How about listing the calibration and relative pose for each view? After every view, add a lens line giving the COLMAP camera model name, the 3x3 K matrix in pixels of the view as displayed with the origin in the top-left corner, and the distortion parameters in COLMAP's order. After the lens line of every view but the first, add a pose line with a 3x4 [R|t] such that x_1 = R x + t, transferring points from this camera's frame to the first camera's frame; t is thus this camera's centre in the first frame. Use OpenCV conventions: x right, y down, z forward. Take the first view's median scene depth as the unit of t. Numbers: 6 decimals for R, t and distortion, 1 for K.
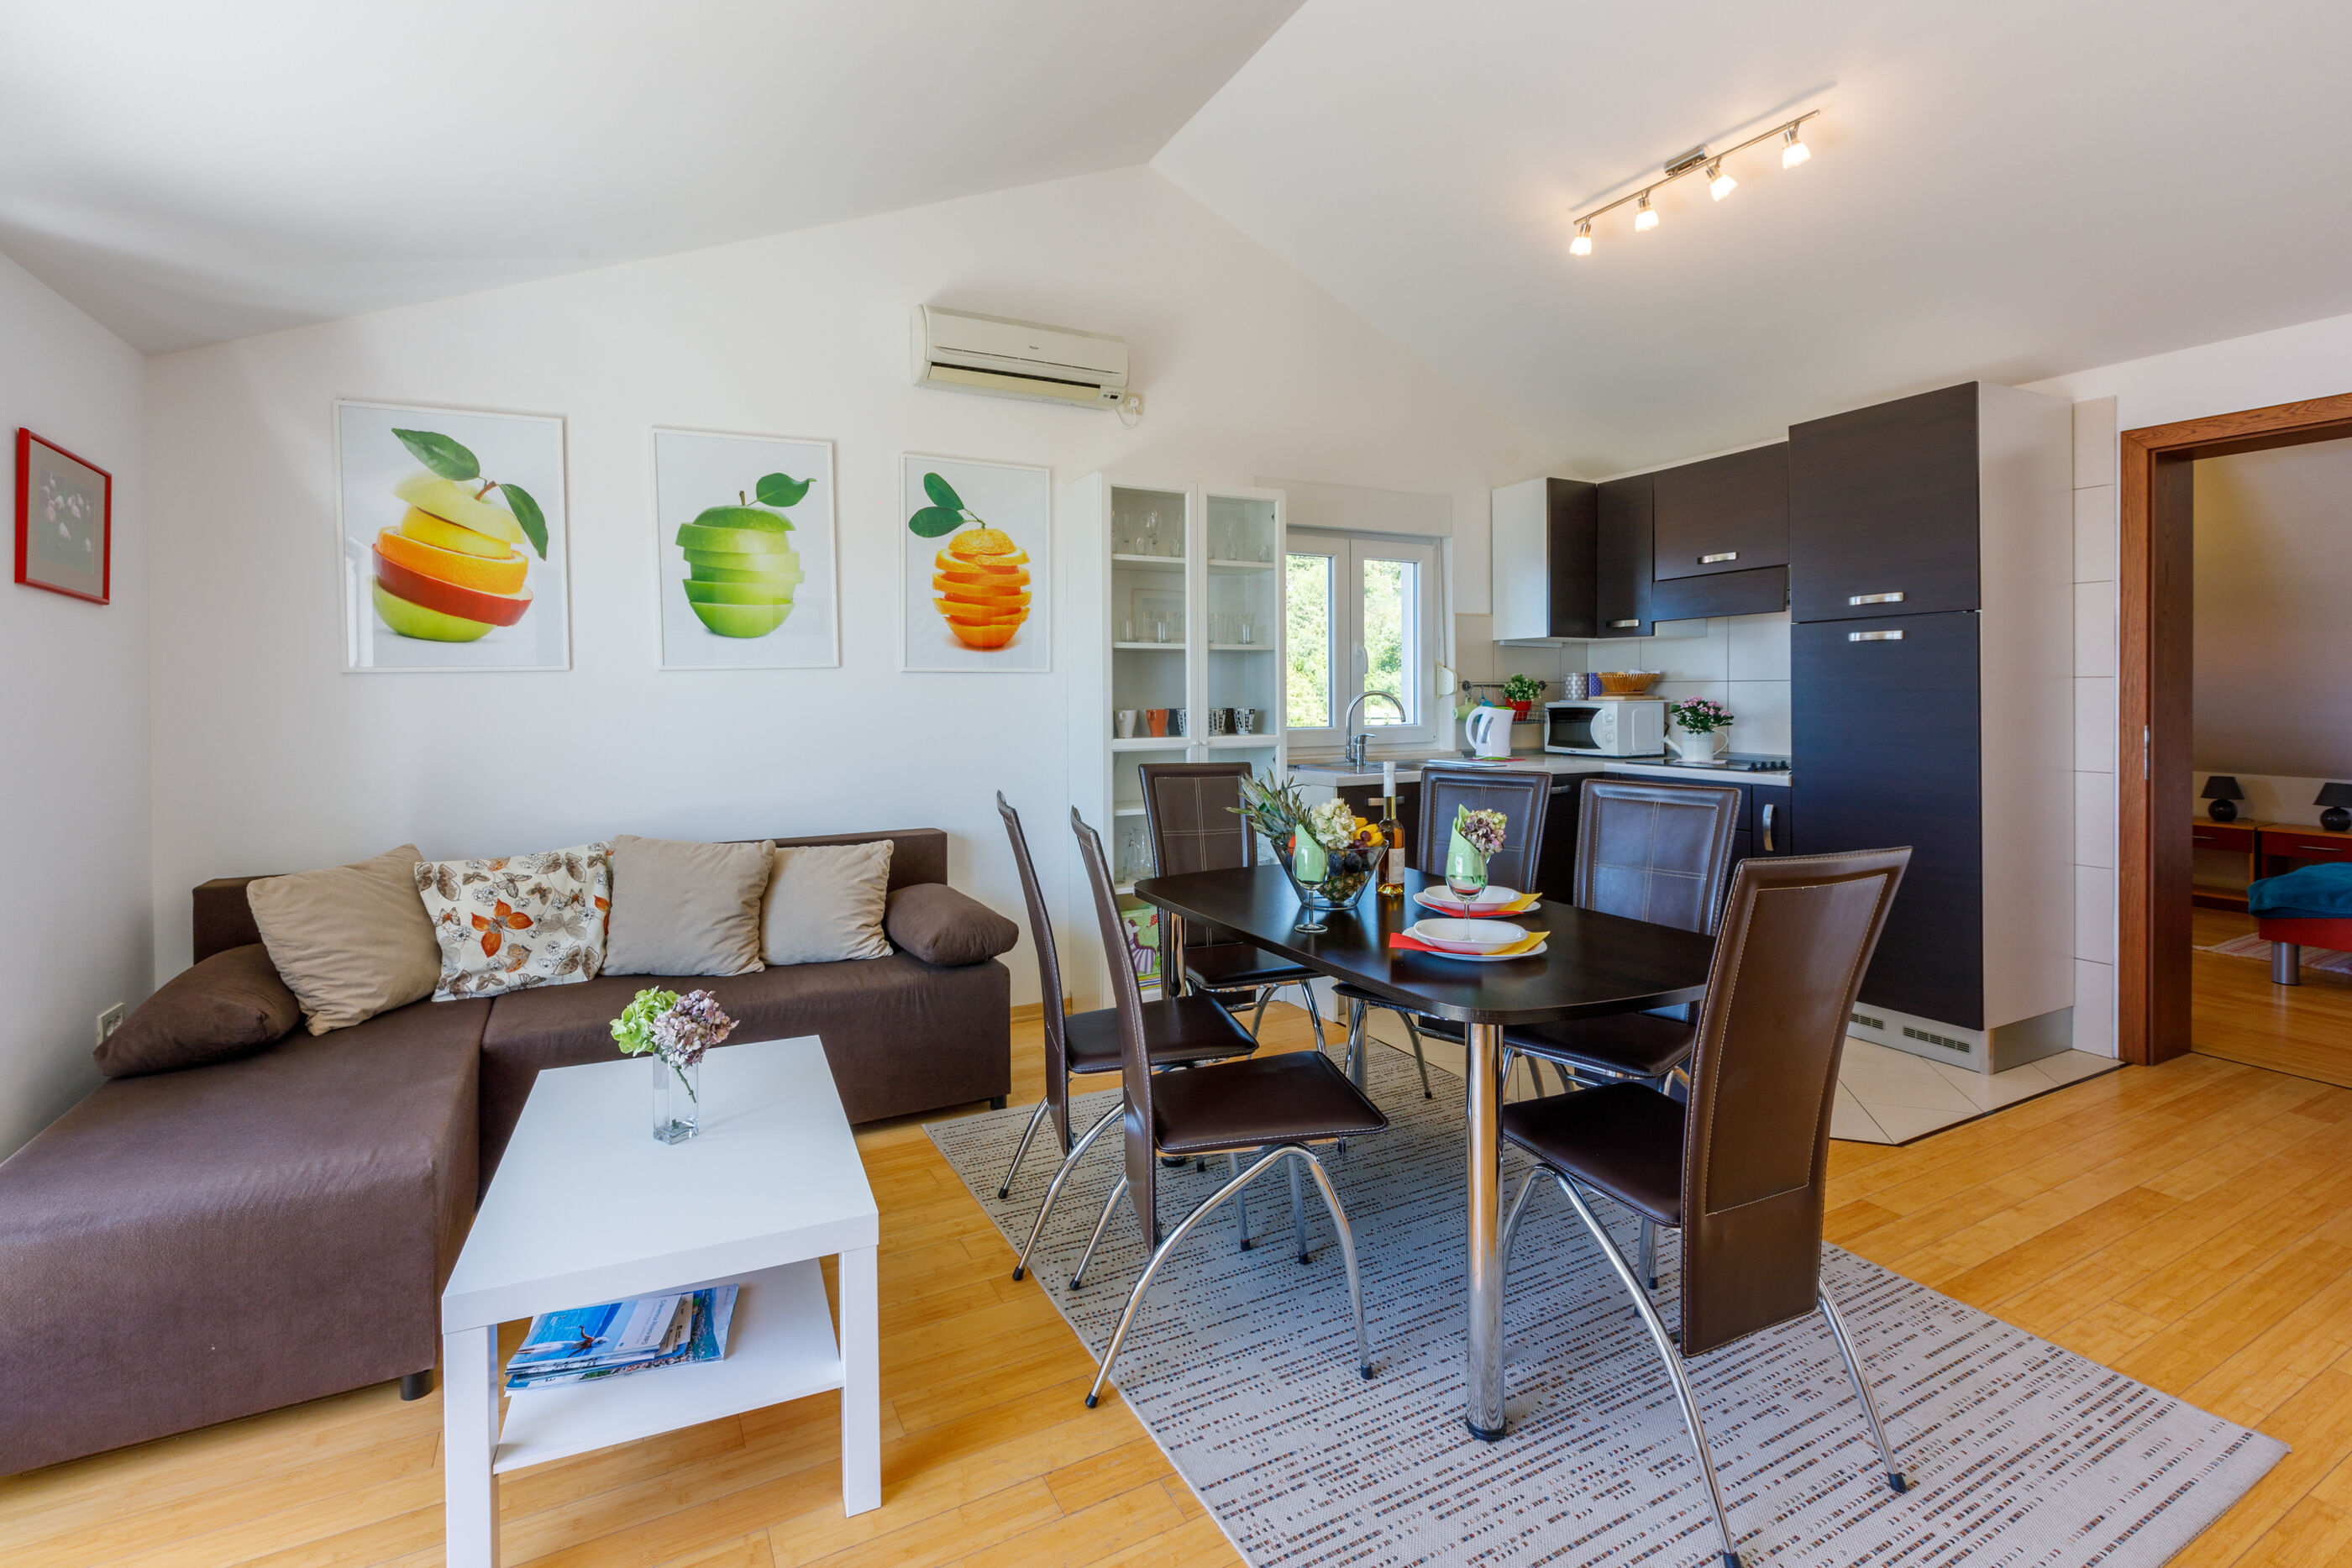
lens RADIAL K [[1073.8, 0, 1173.6], [0, 1073.8, 695.3], [0, 0, 1]] dist [0.000177, -0.001000]
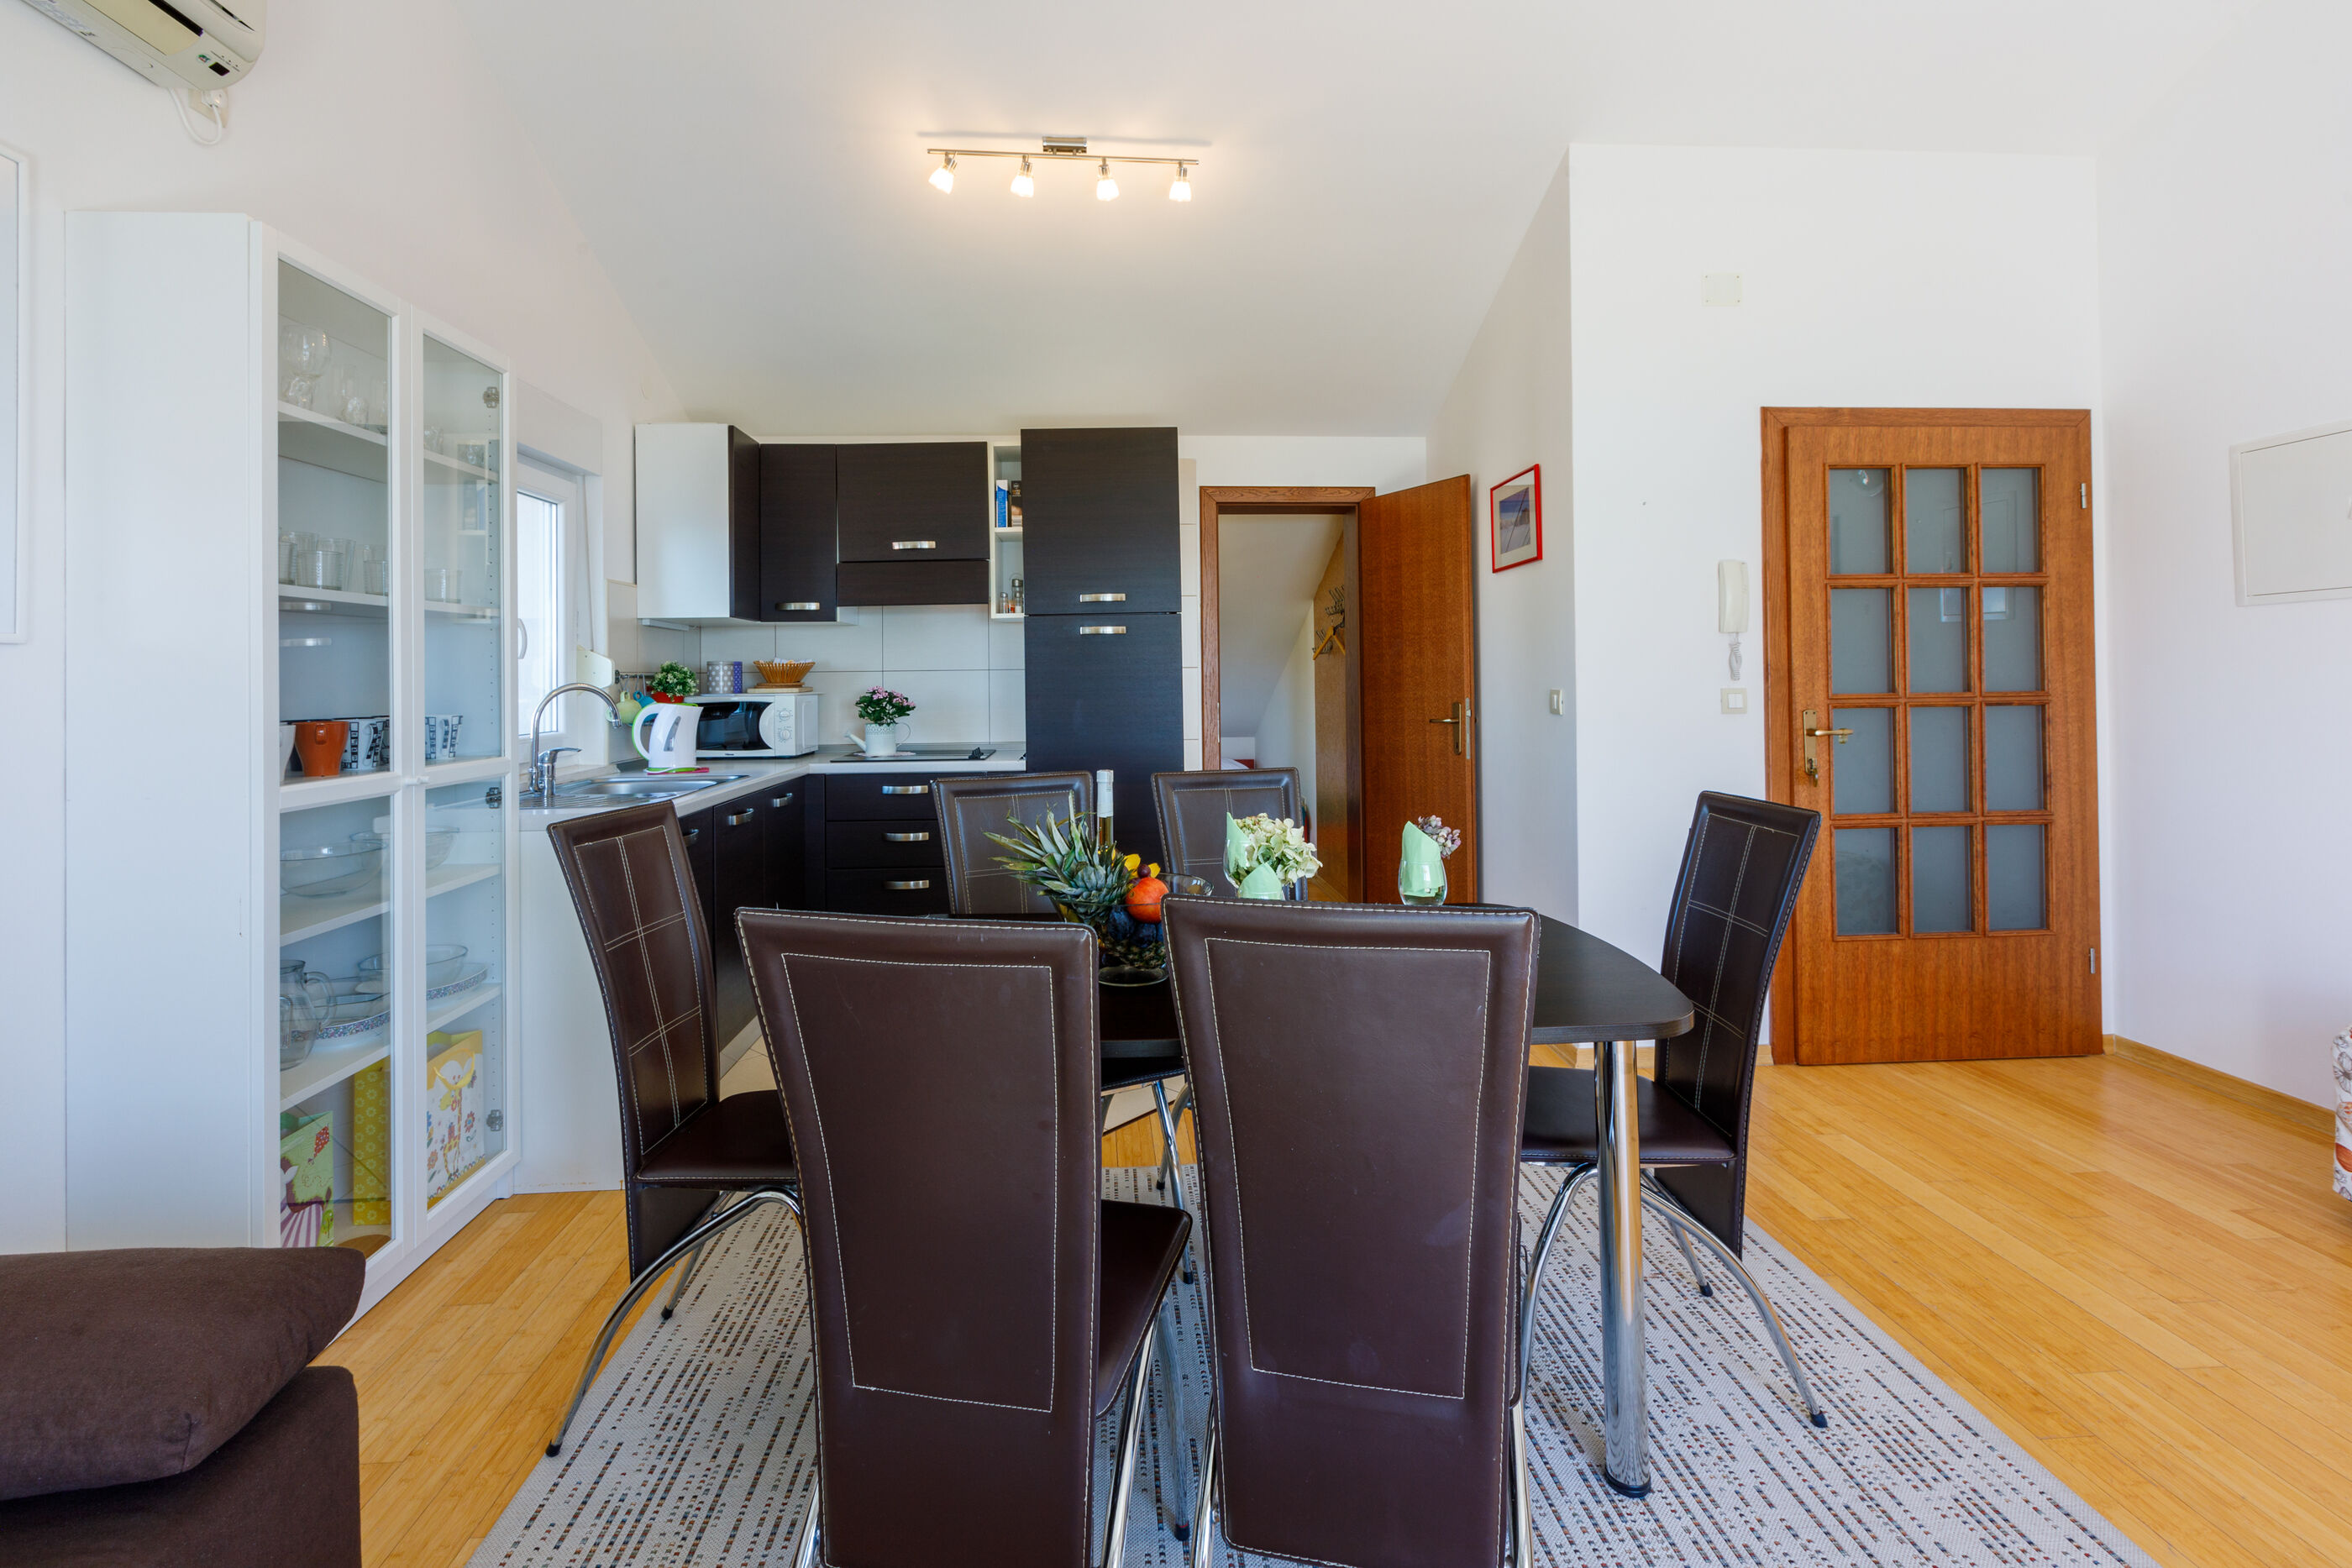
lens RADIAL K [[1073.8, 0, 1144.4], [0, 1073.8, 656.5], [0, 0, 1]] dist [0.000177, -0.001000]
pose [[0.408549, 0.015842, 0.912599, -0.347640], [0.013225, 0.999642, -0.023273, -0.000747], [-0.912641, 0.021577, 0.408193, 0.477318]]
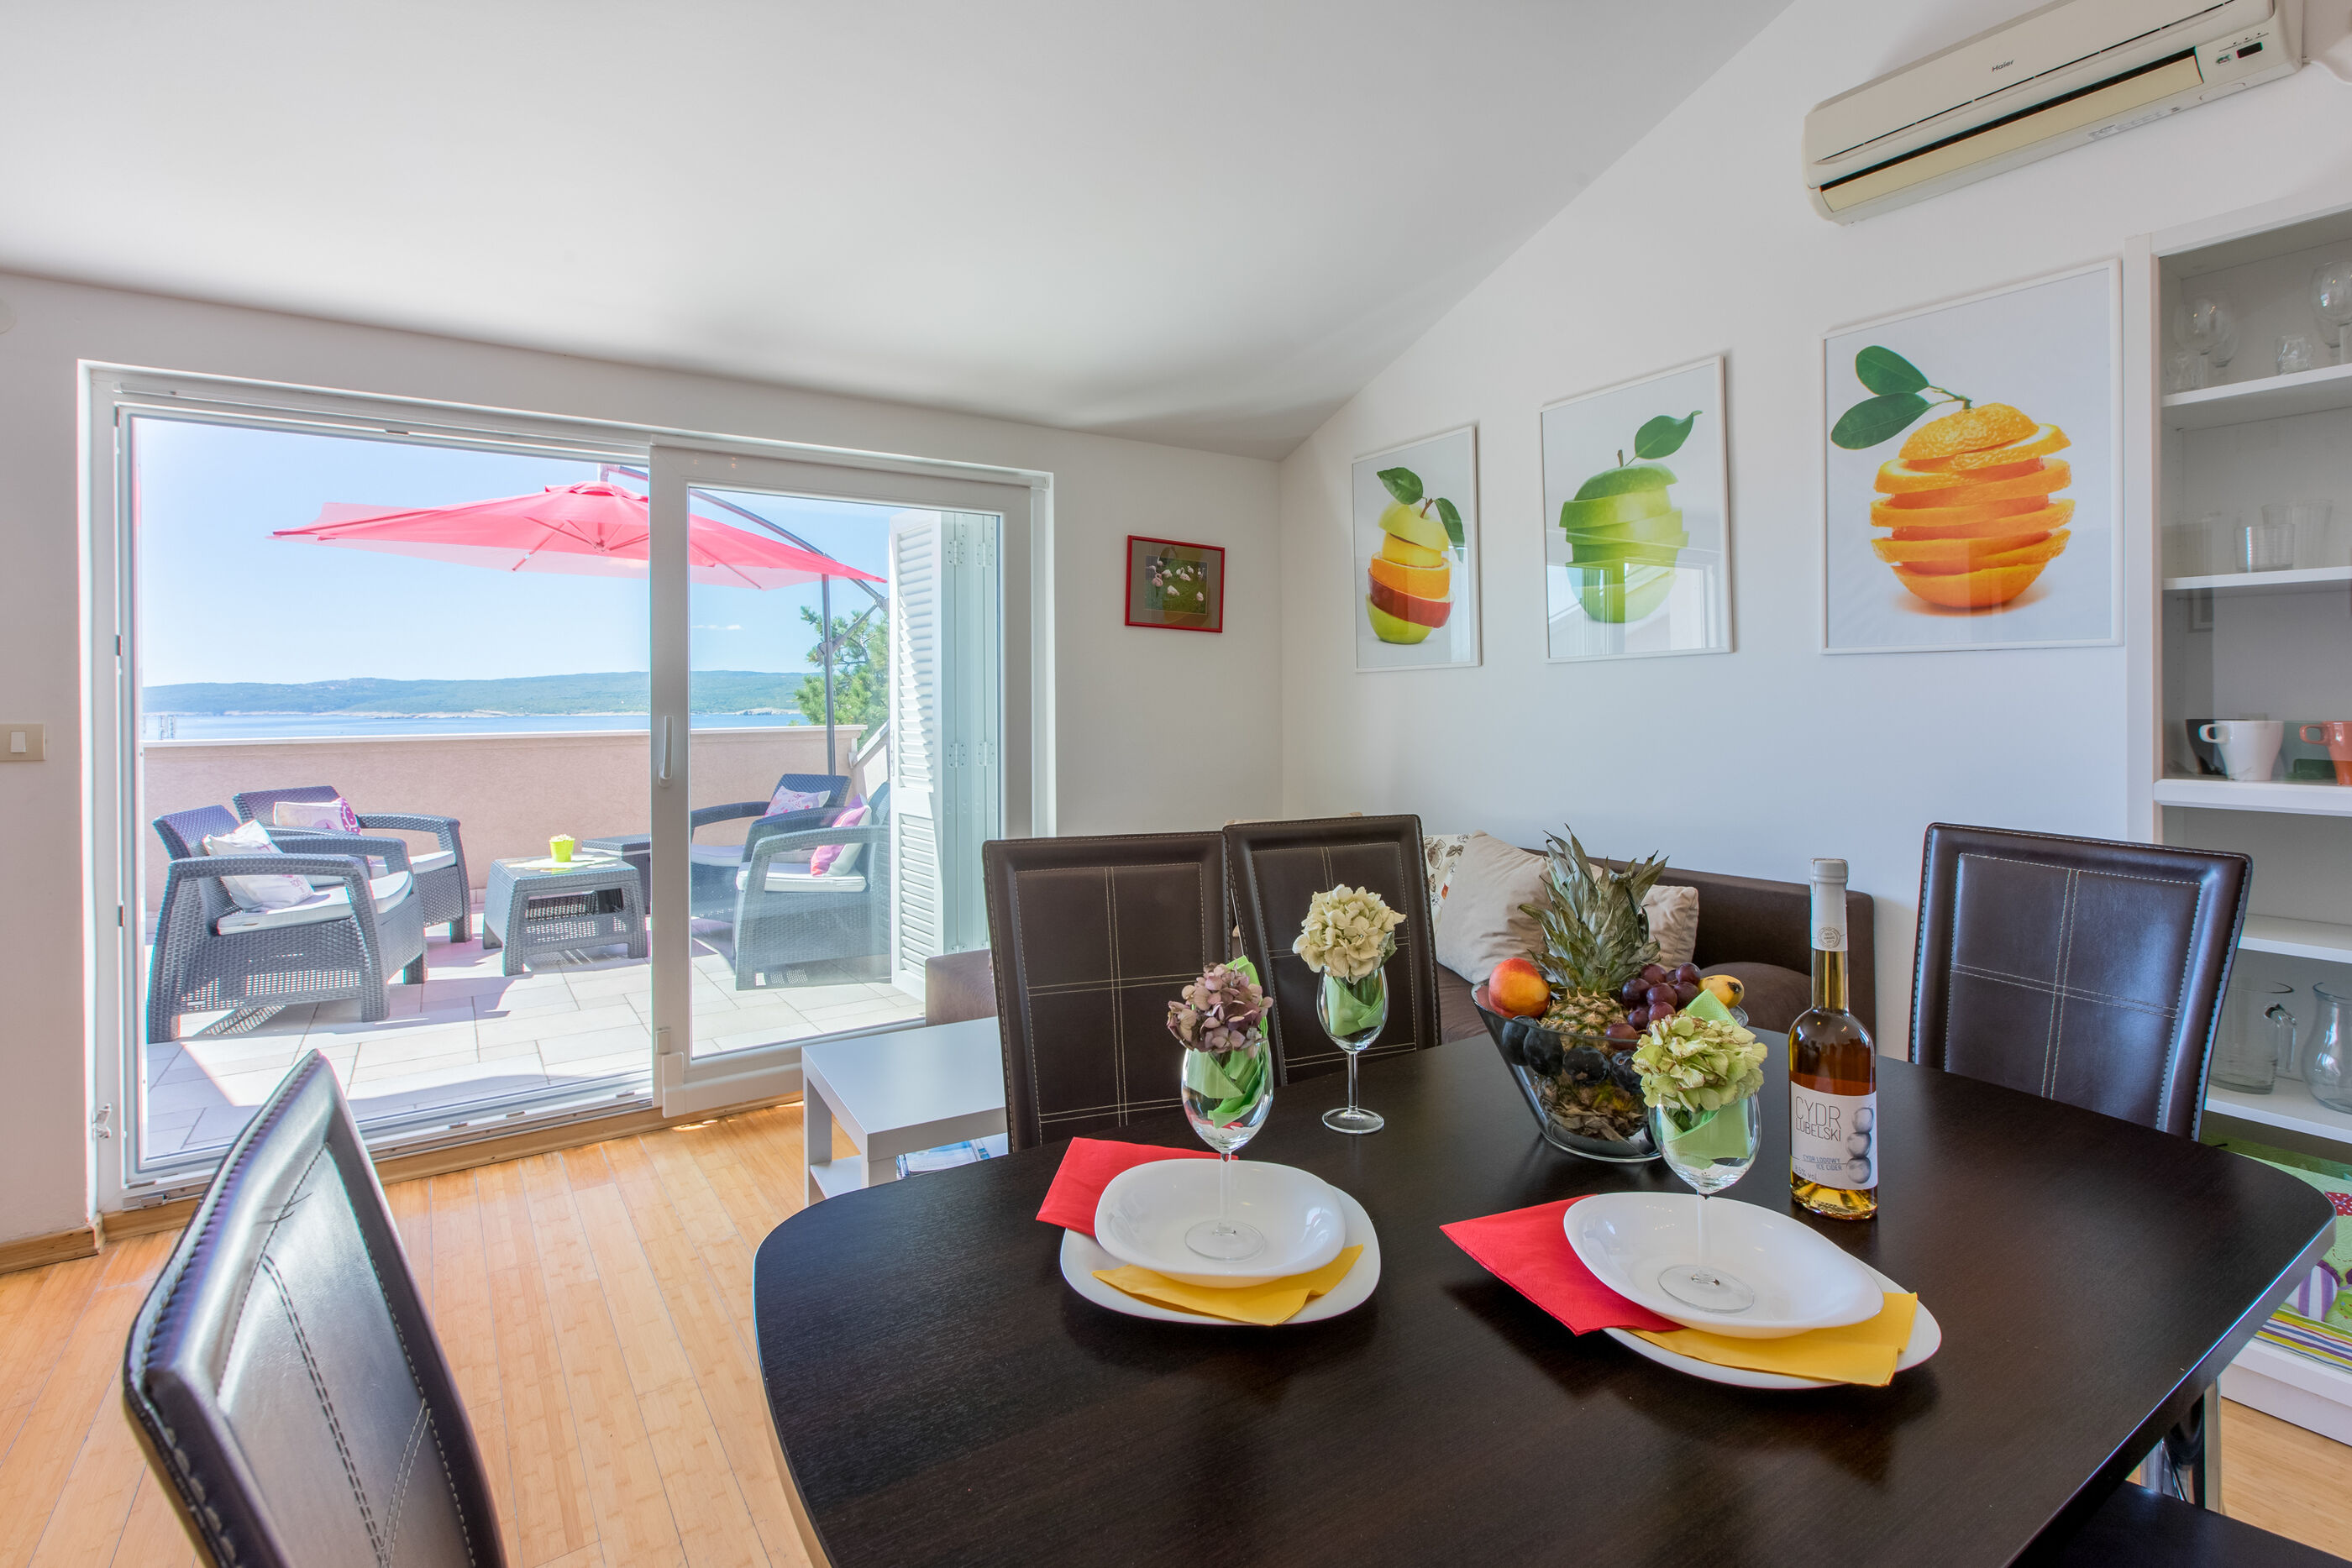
lens RADIAL K [[1073.8, 0, 1144.3], [0, 1073.8, 699.7], [0, 0, 1]] dist [0.000177, -0.001000]
pose [[0.104277, 0.006279, -0.994528, 0.398632], [-0.001085, 0.999980, 0.006200, 0.002950], [0.994548, 0.000432, 0.104282, 0.524799]]
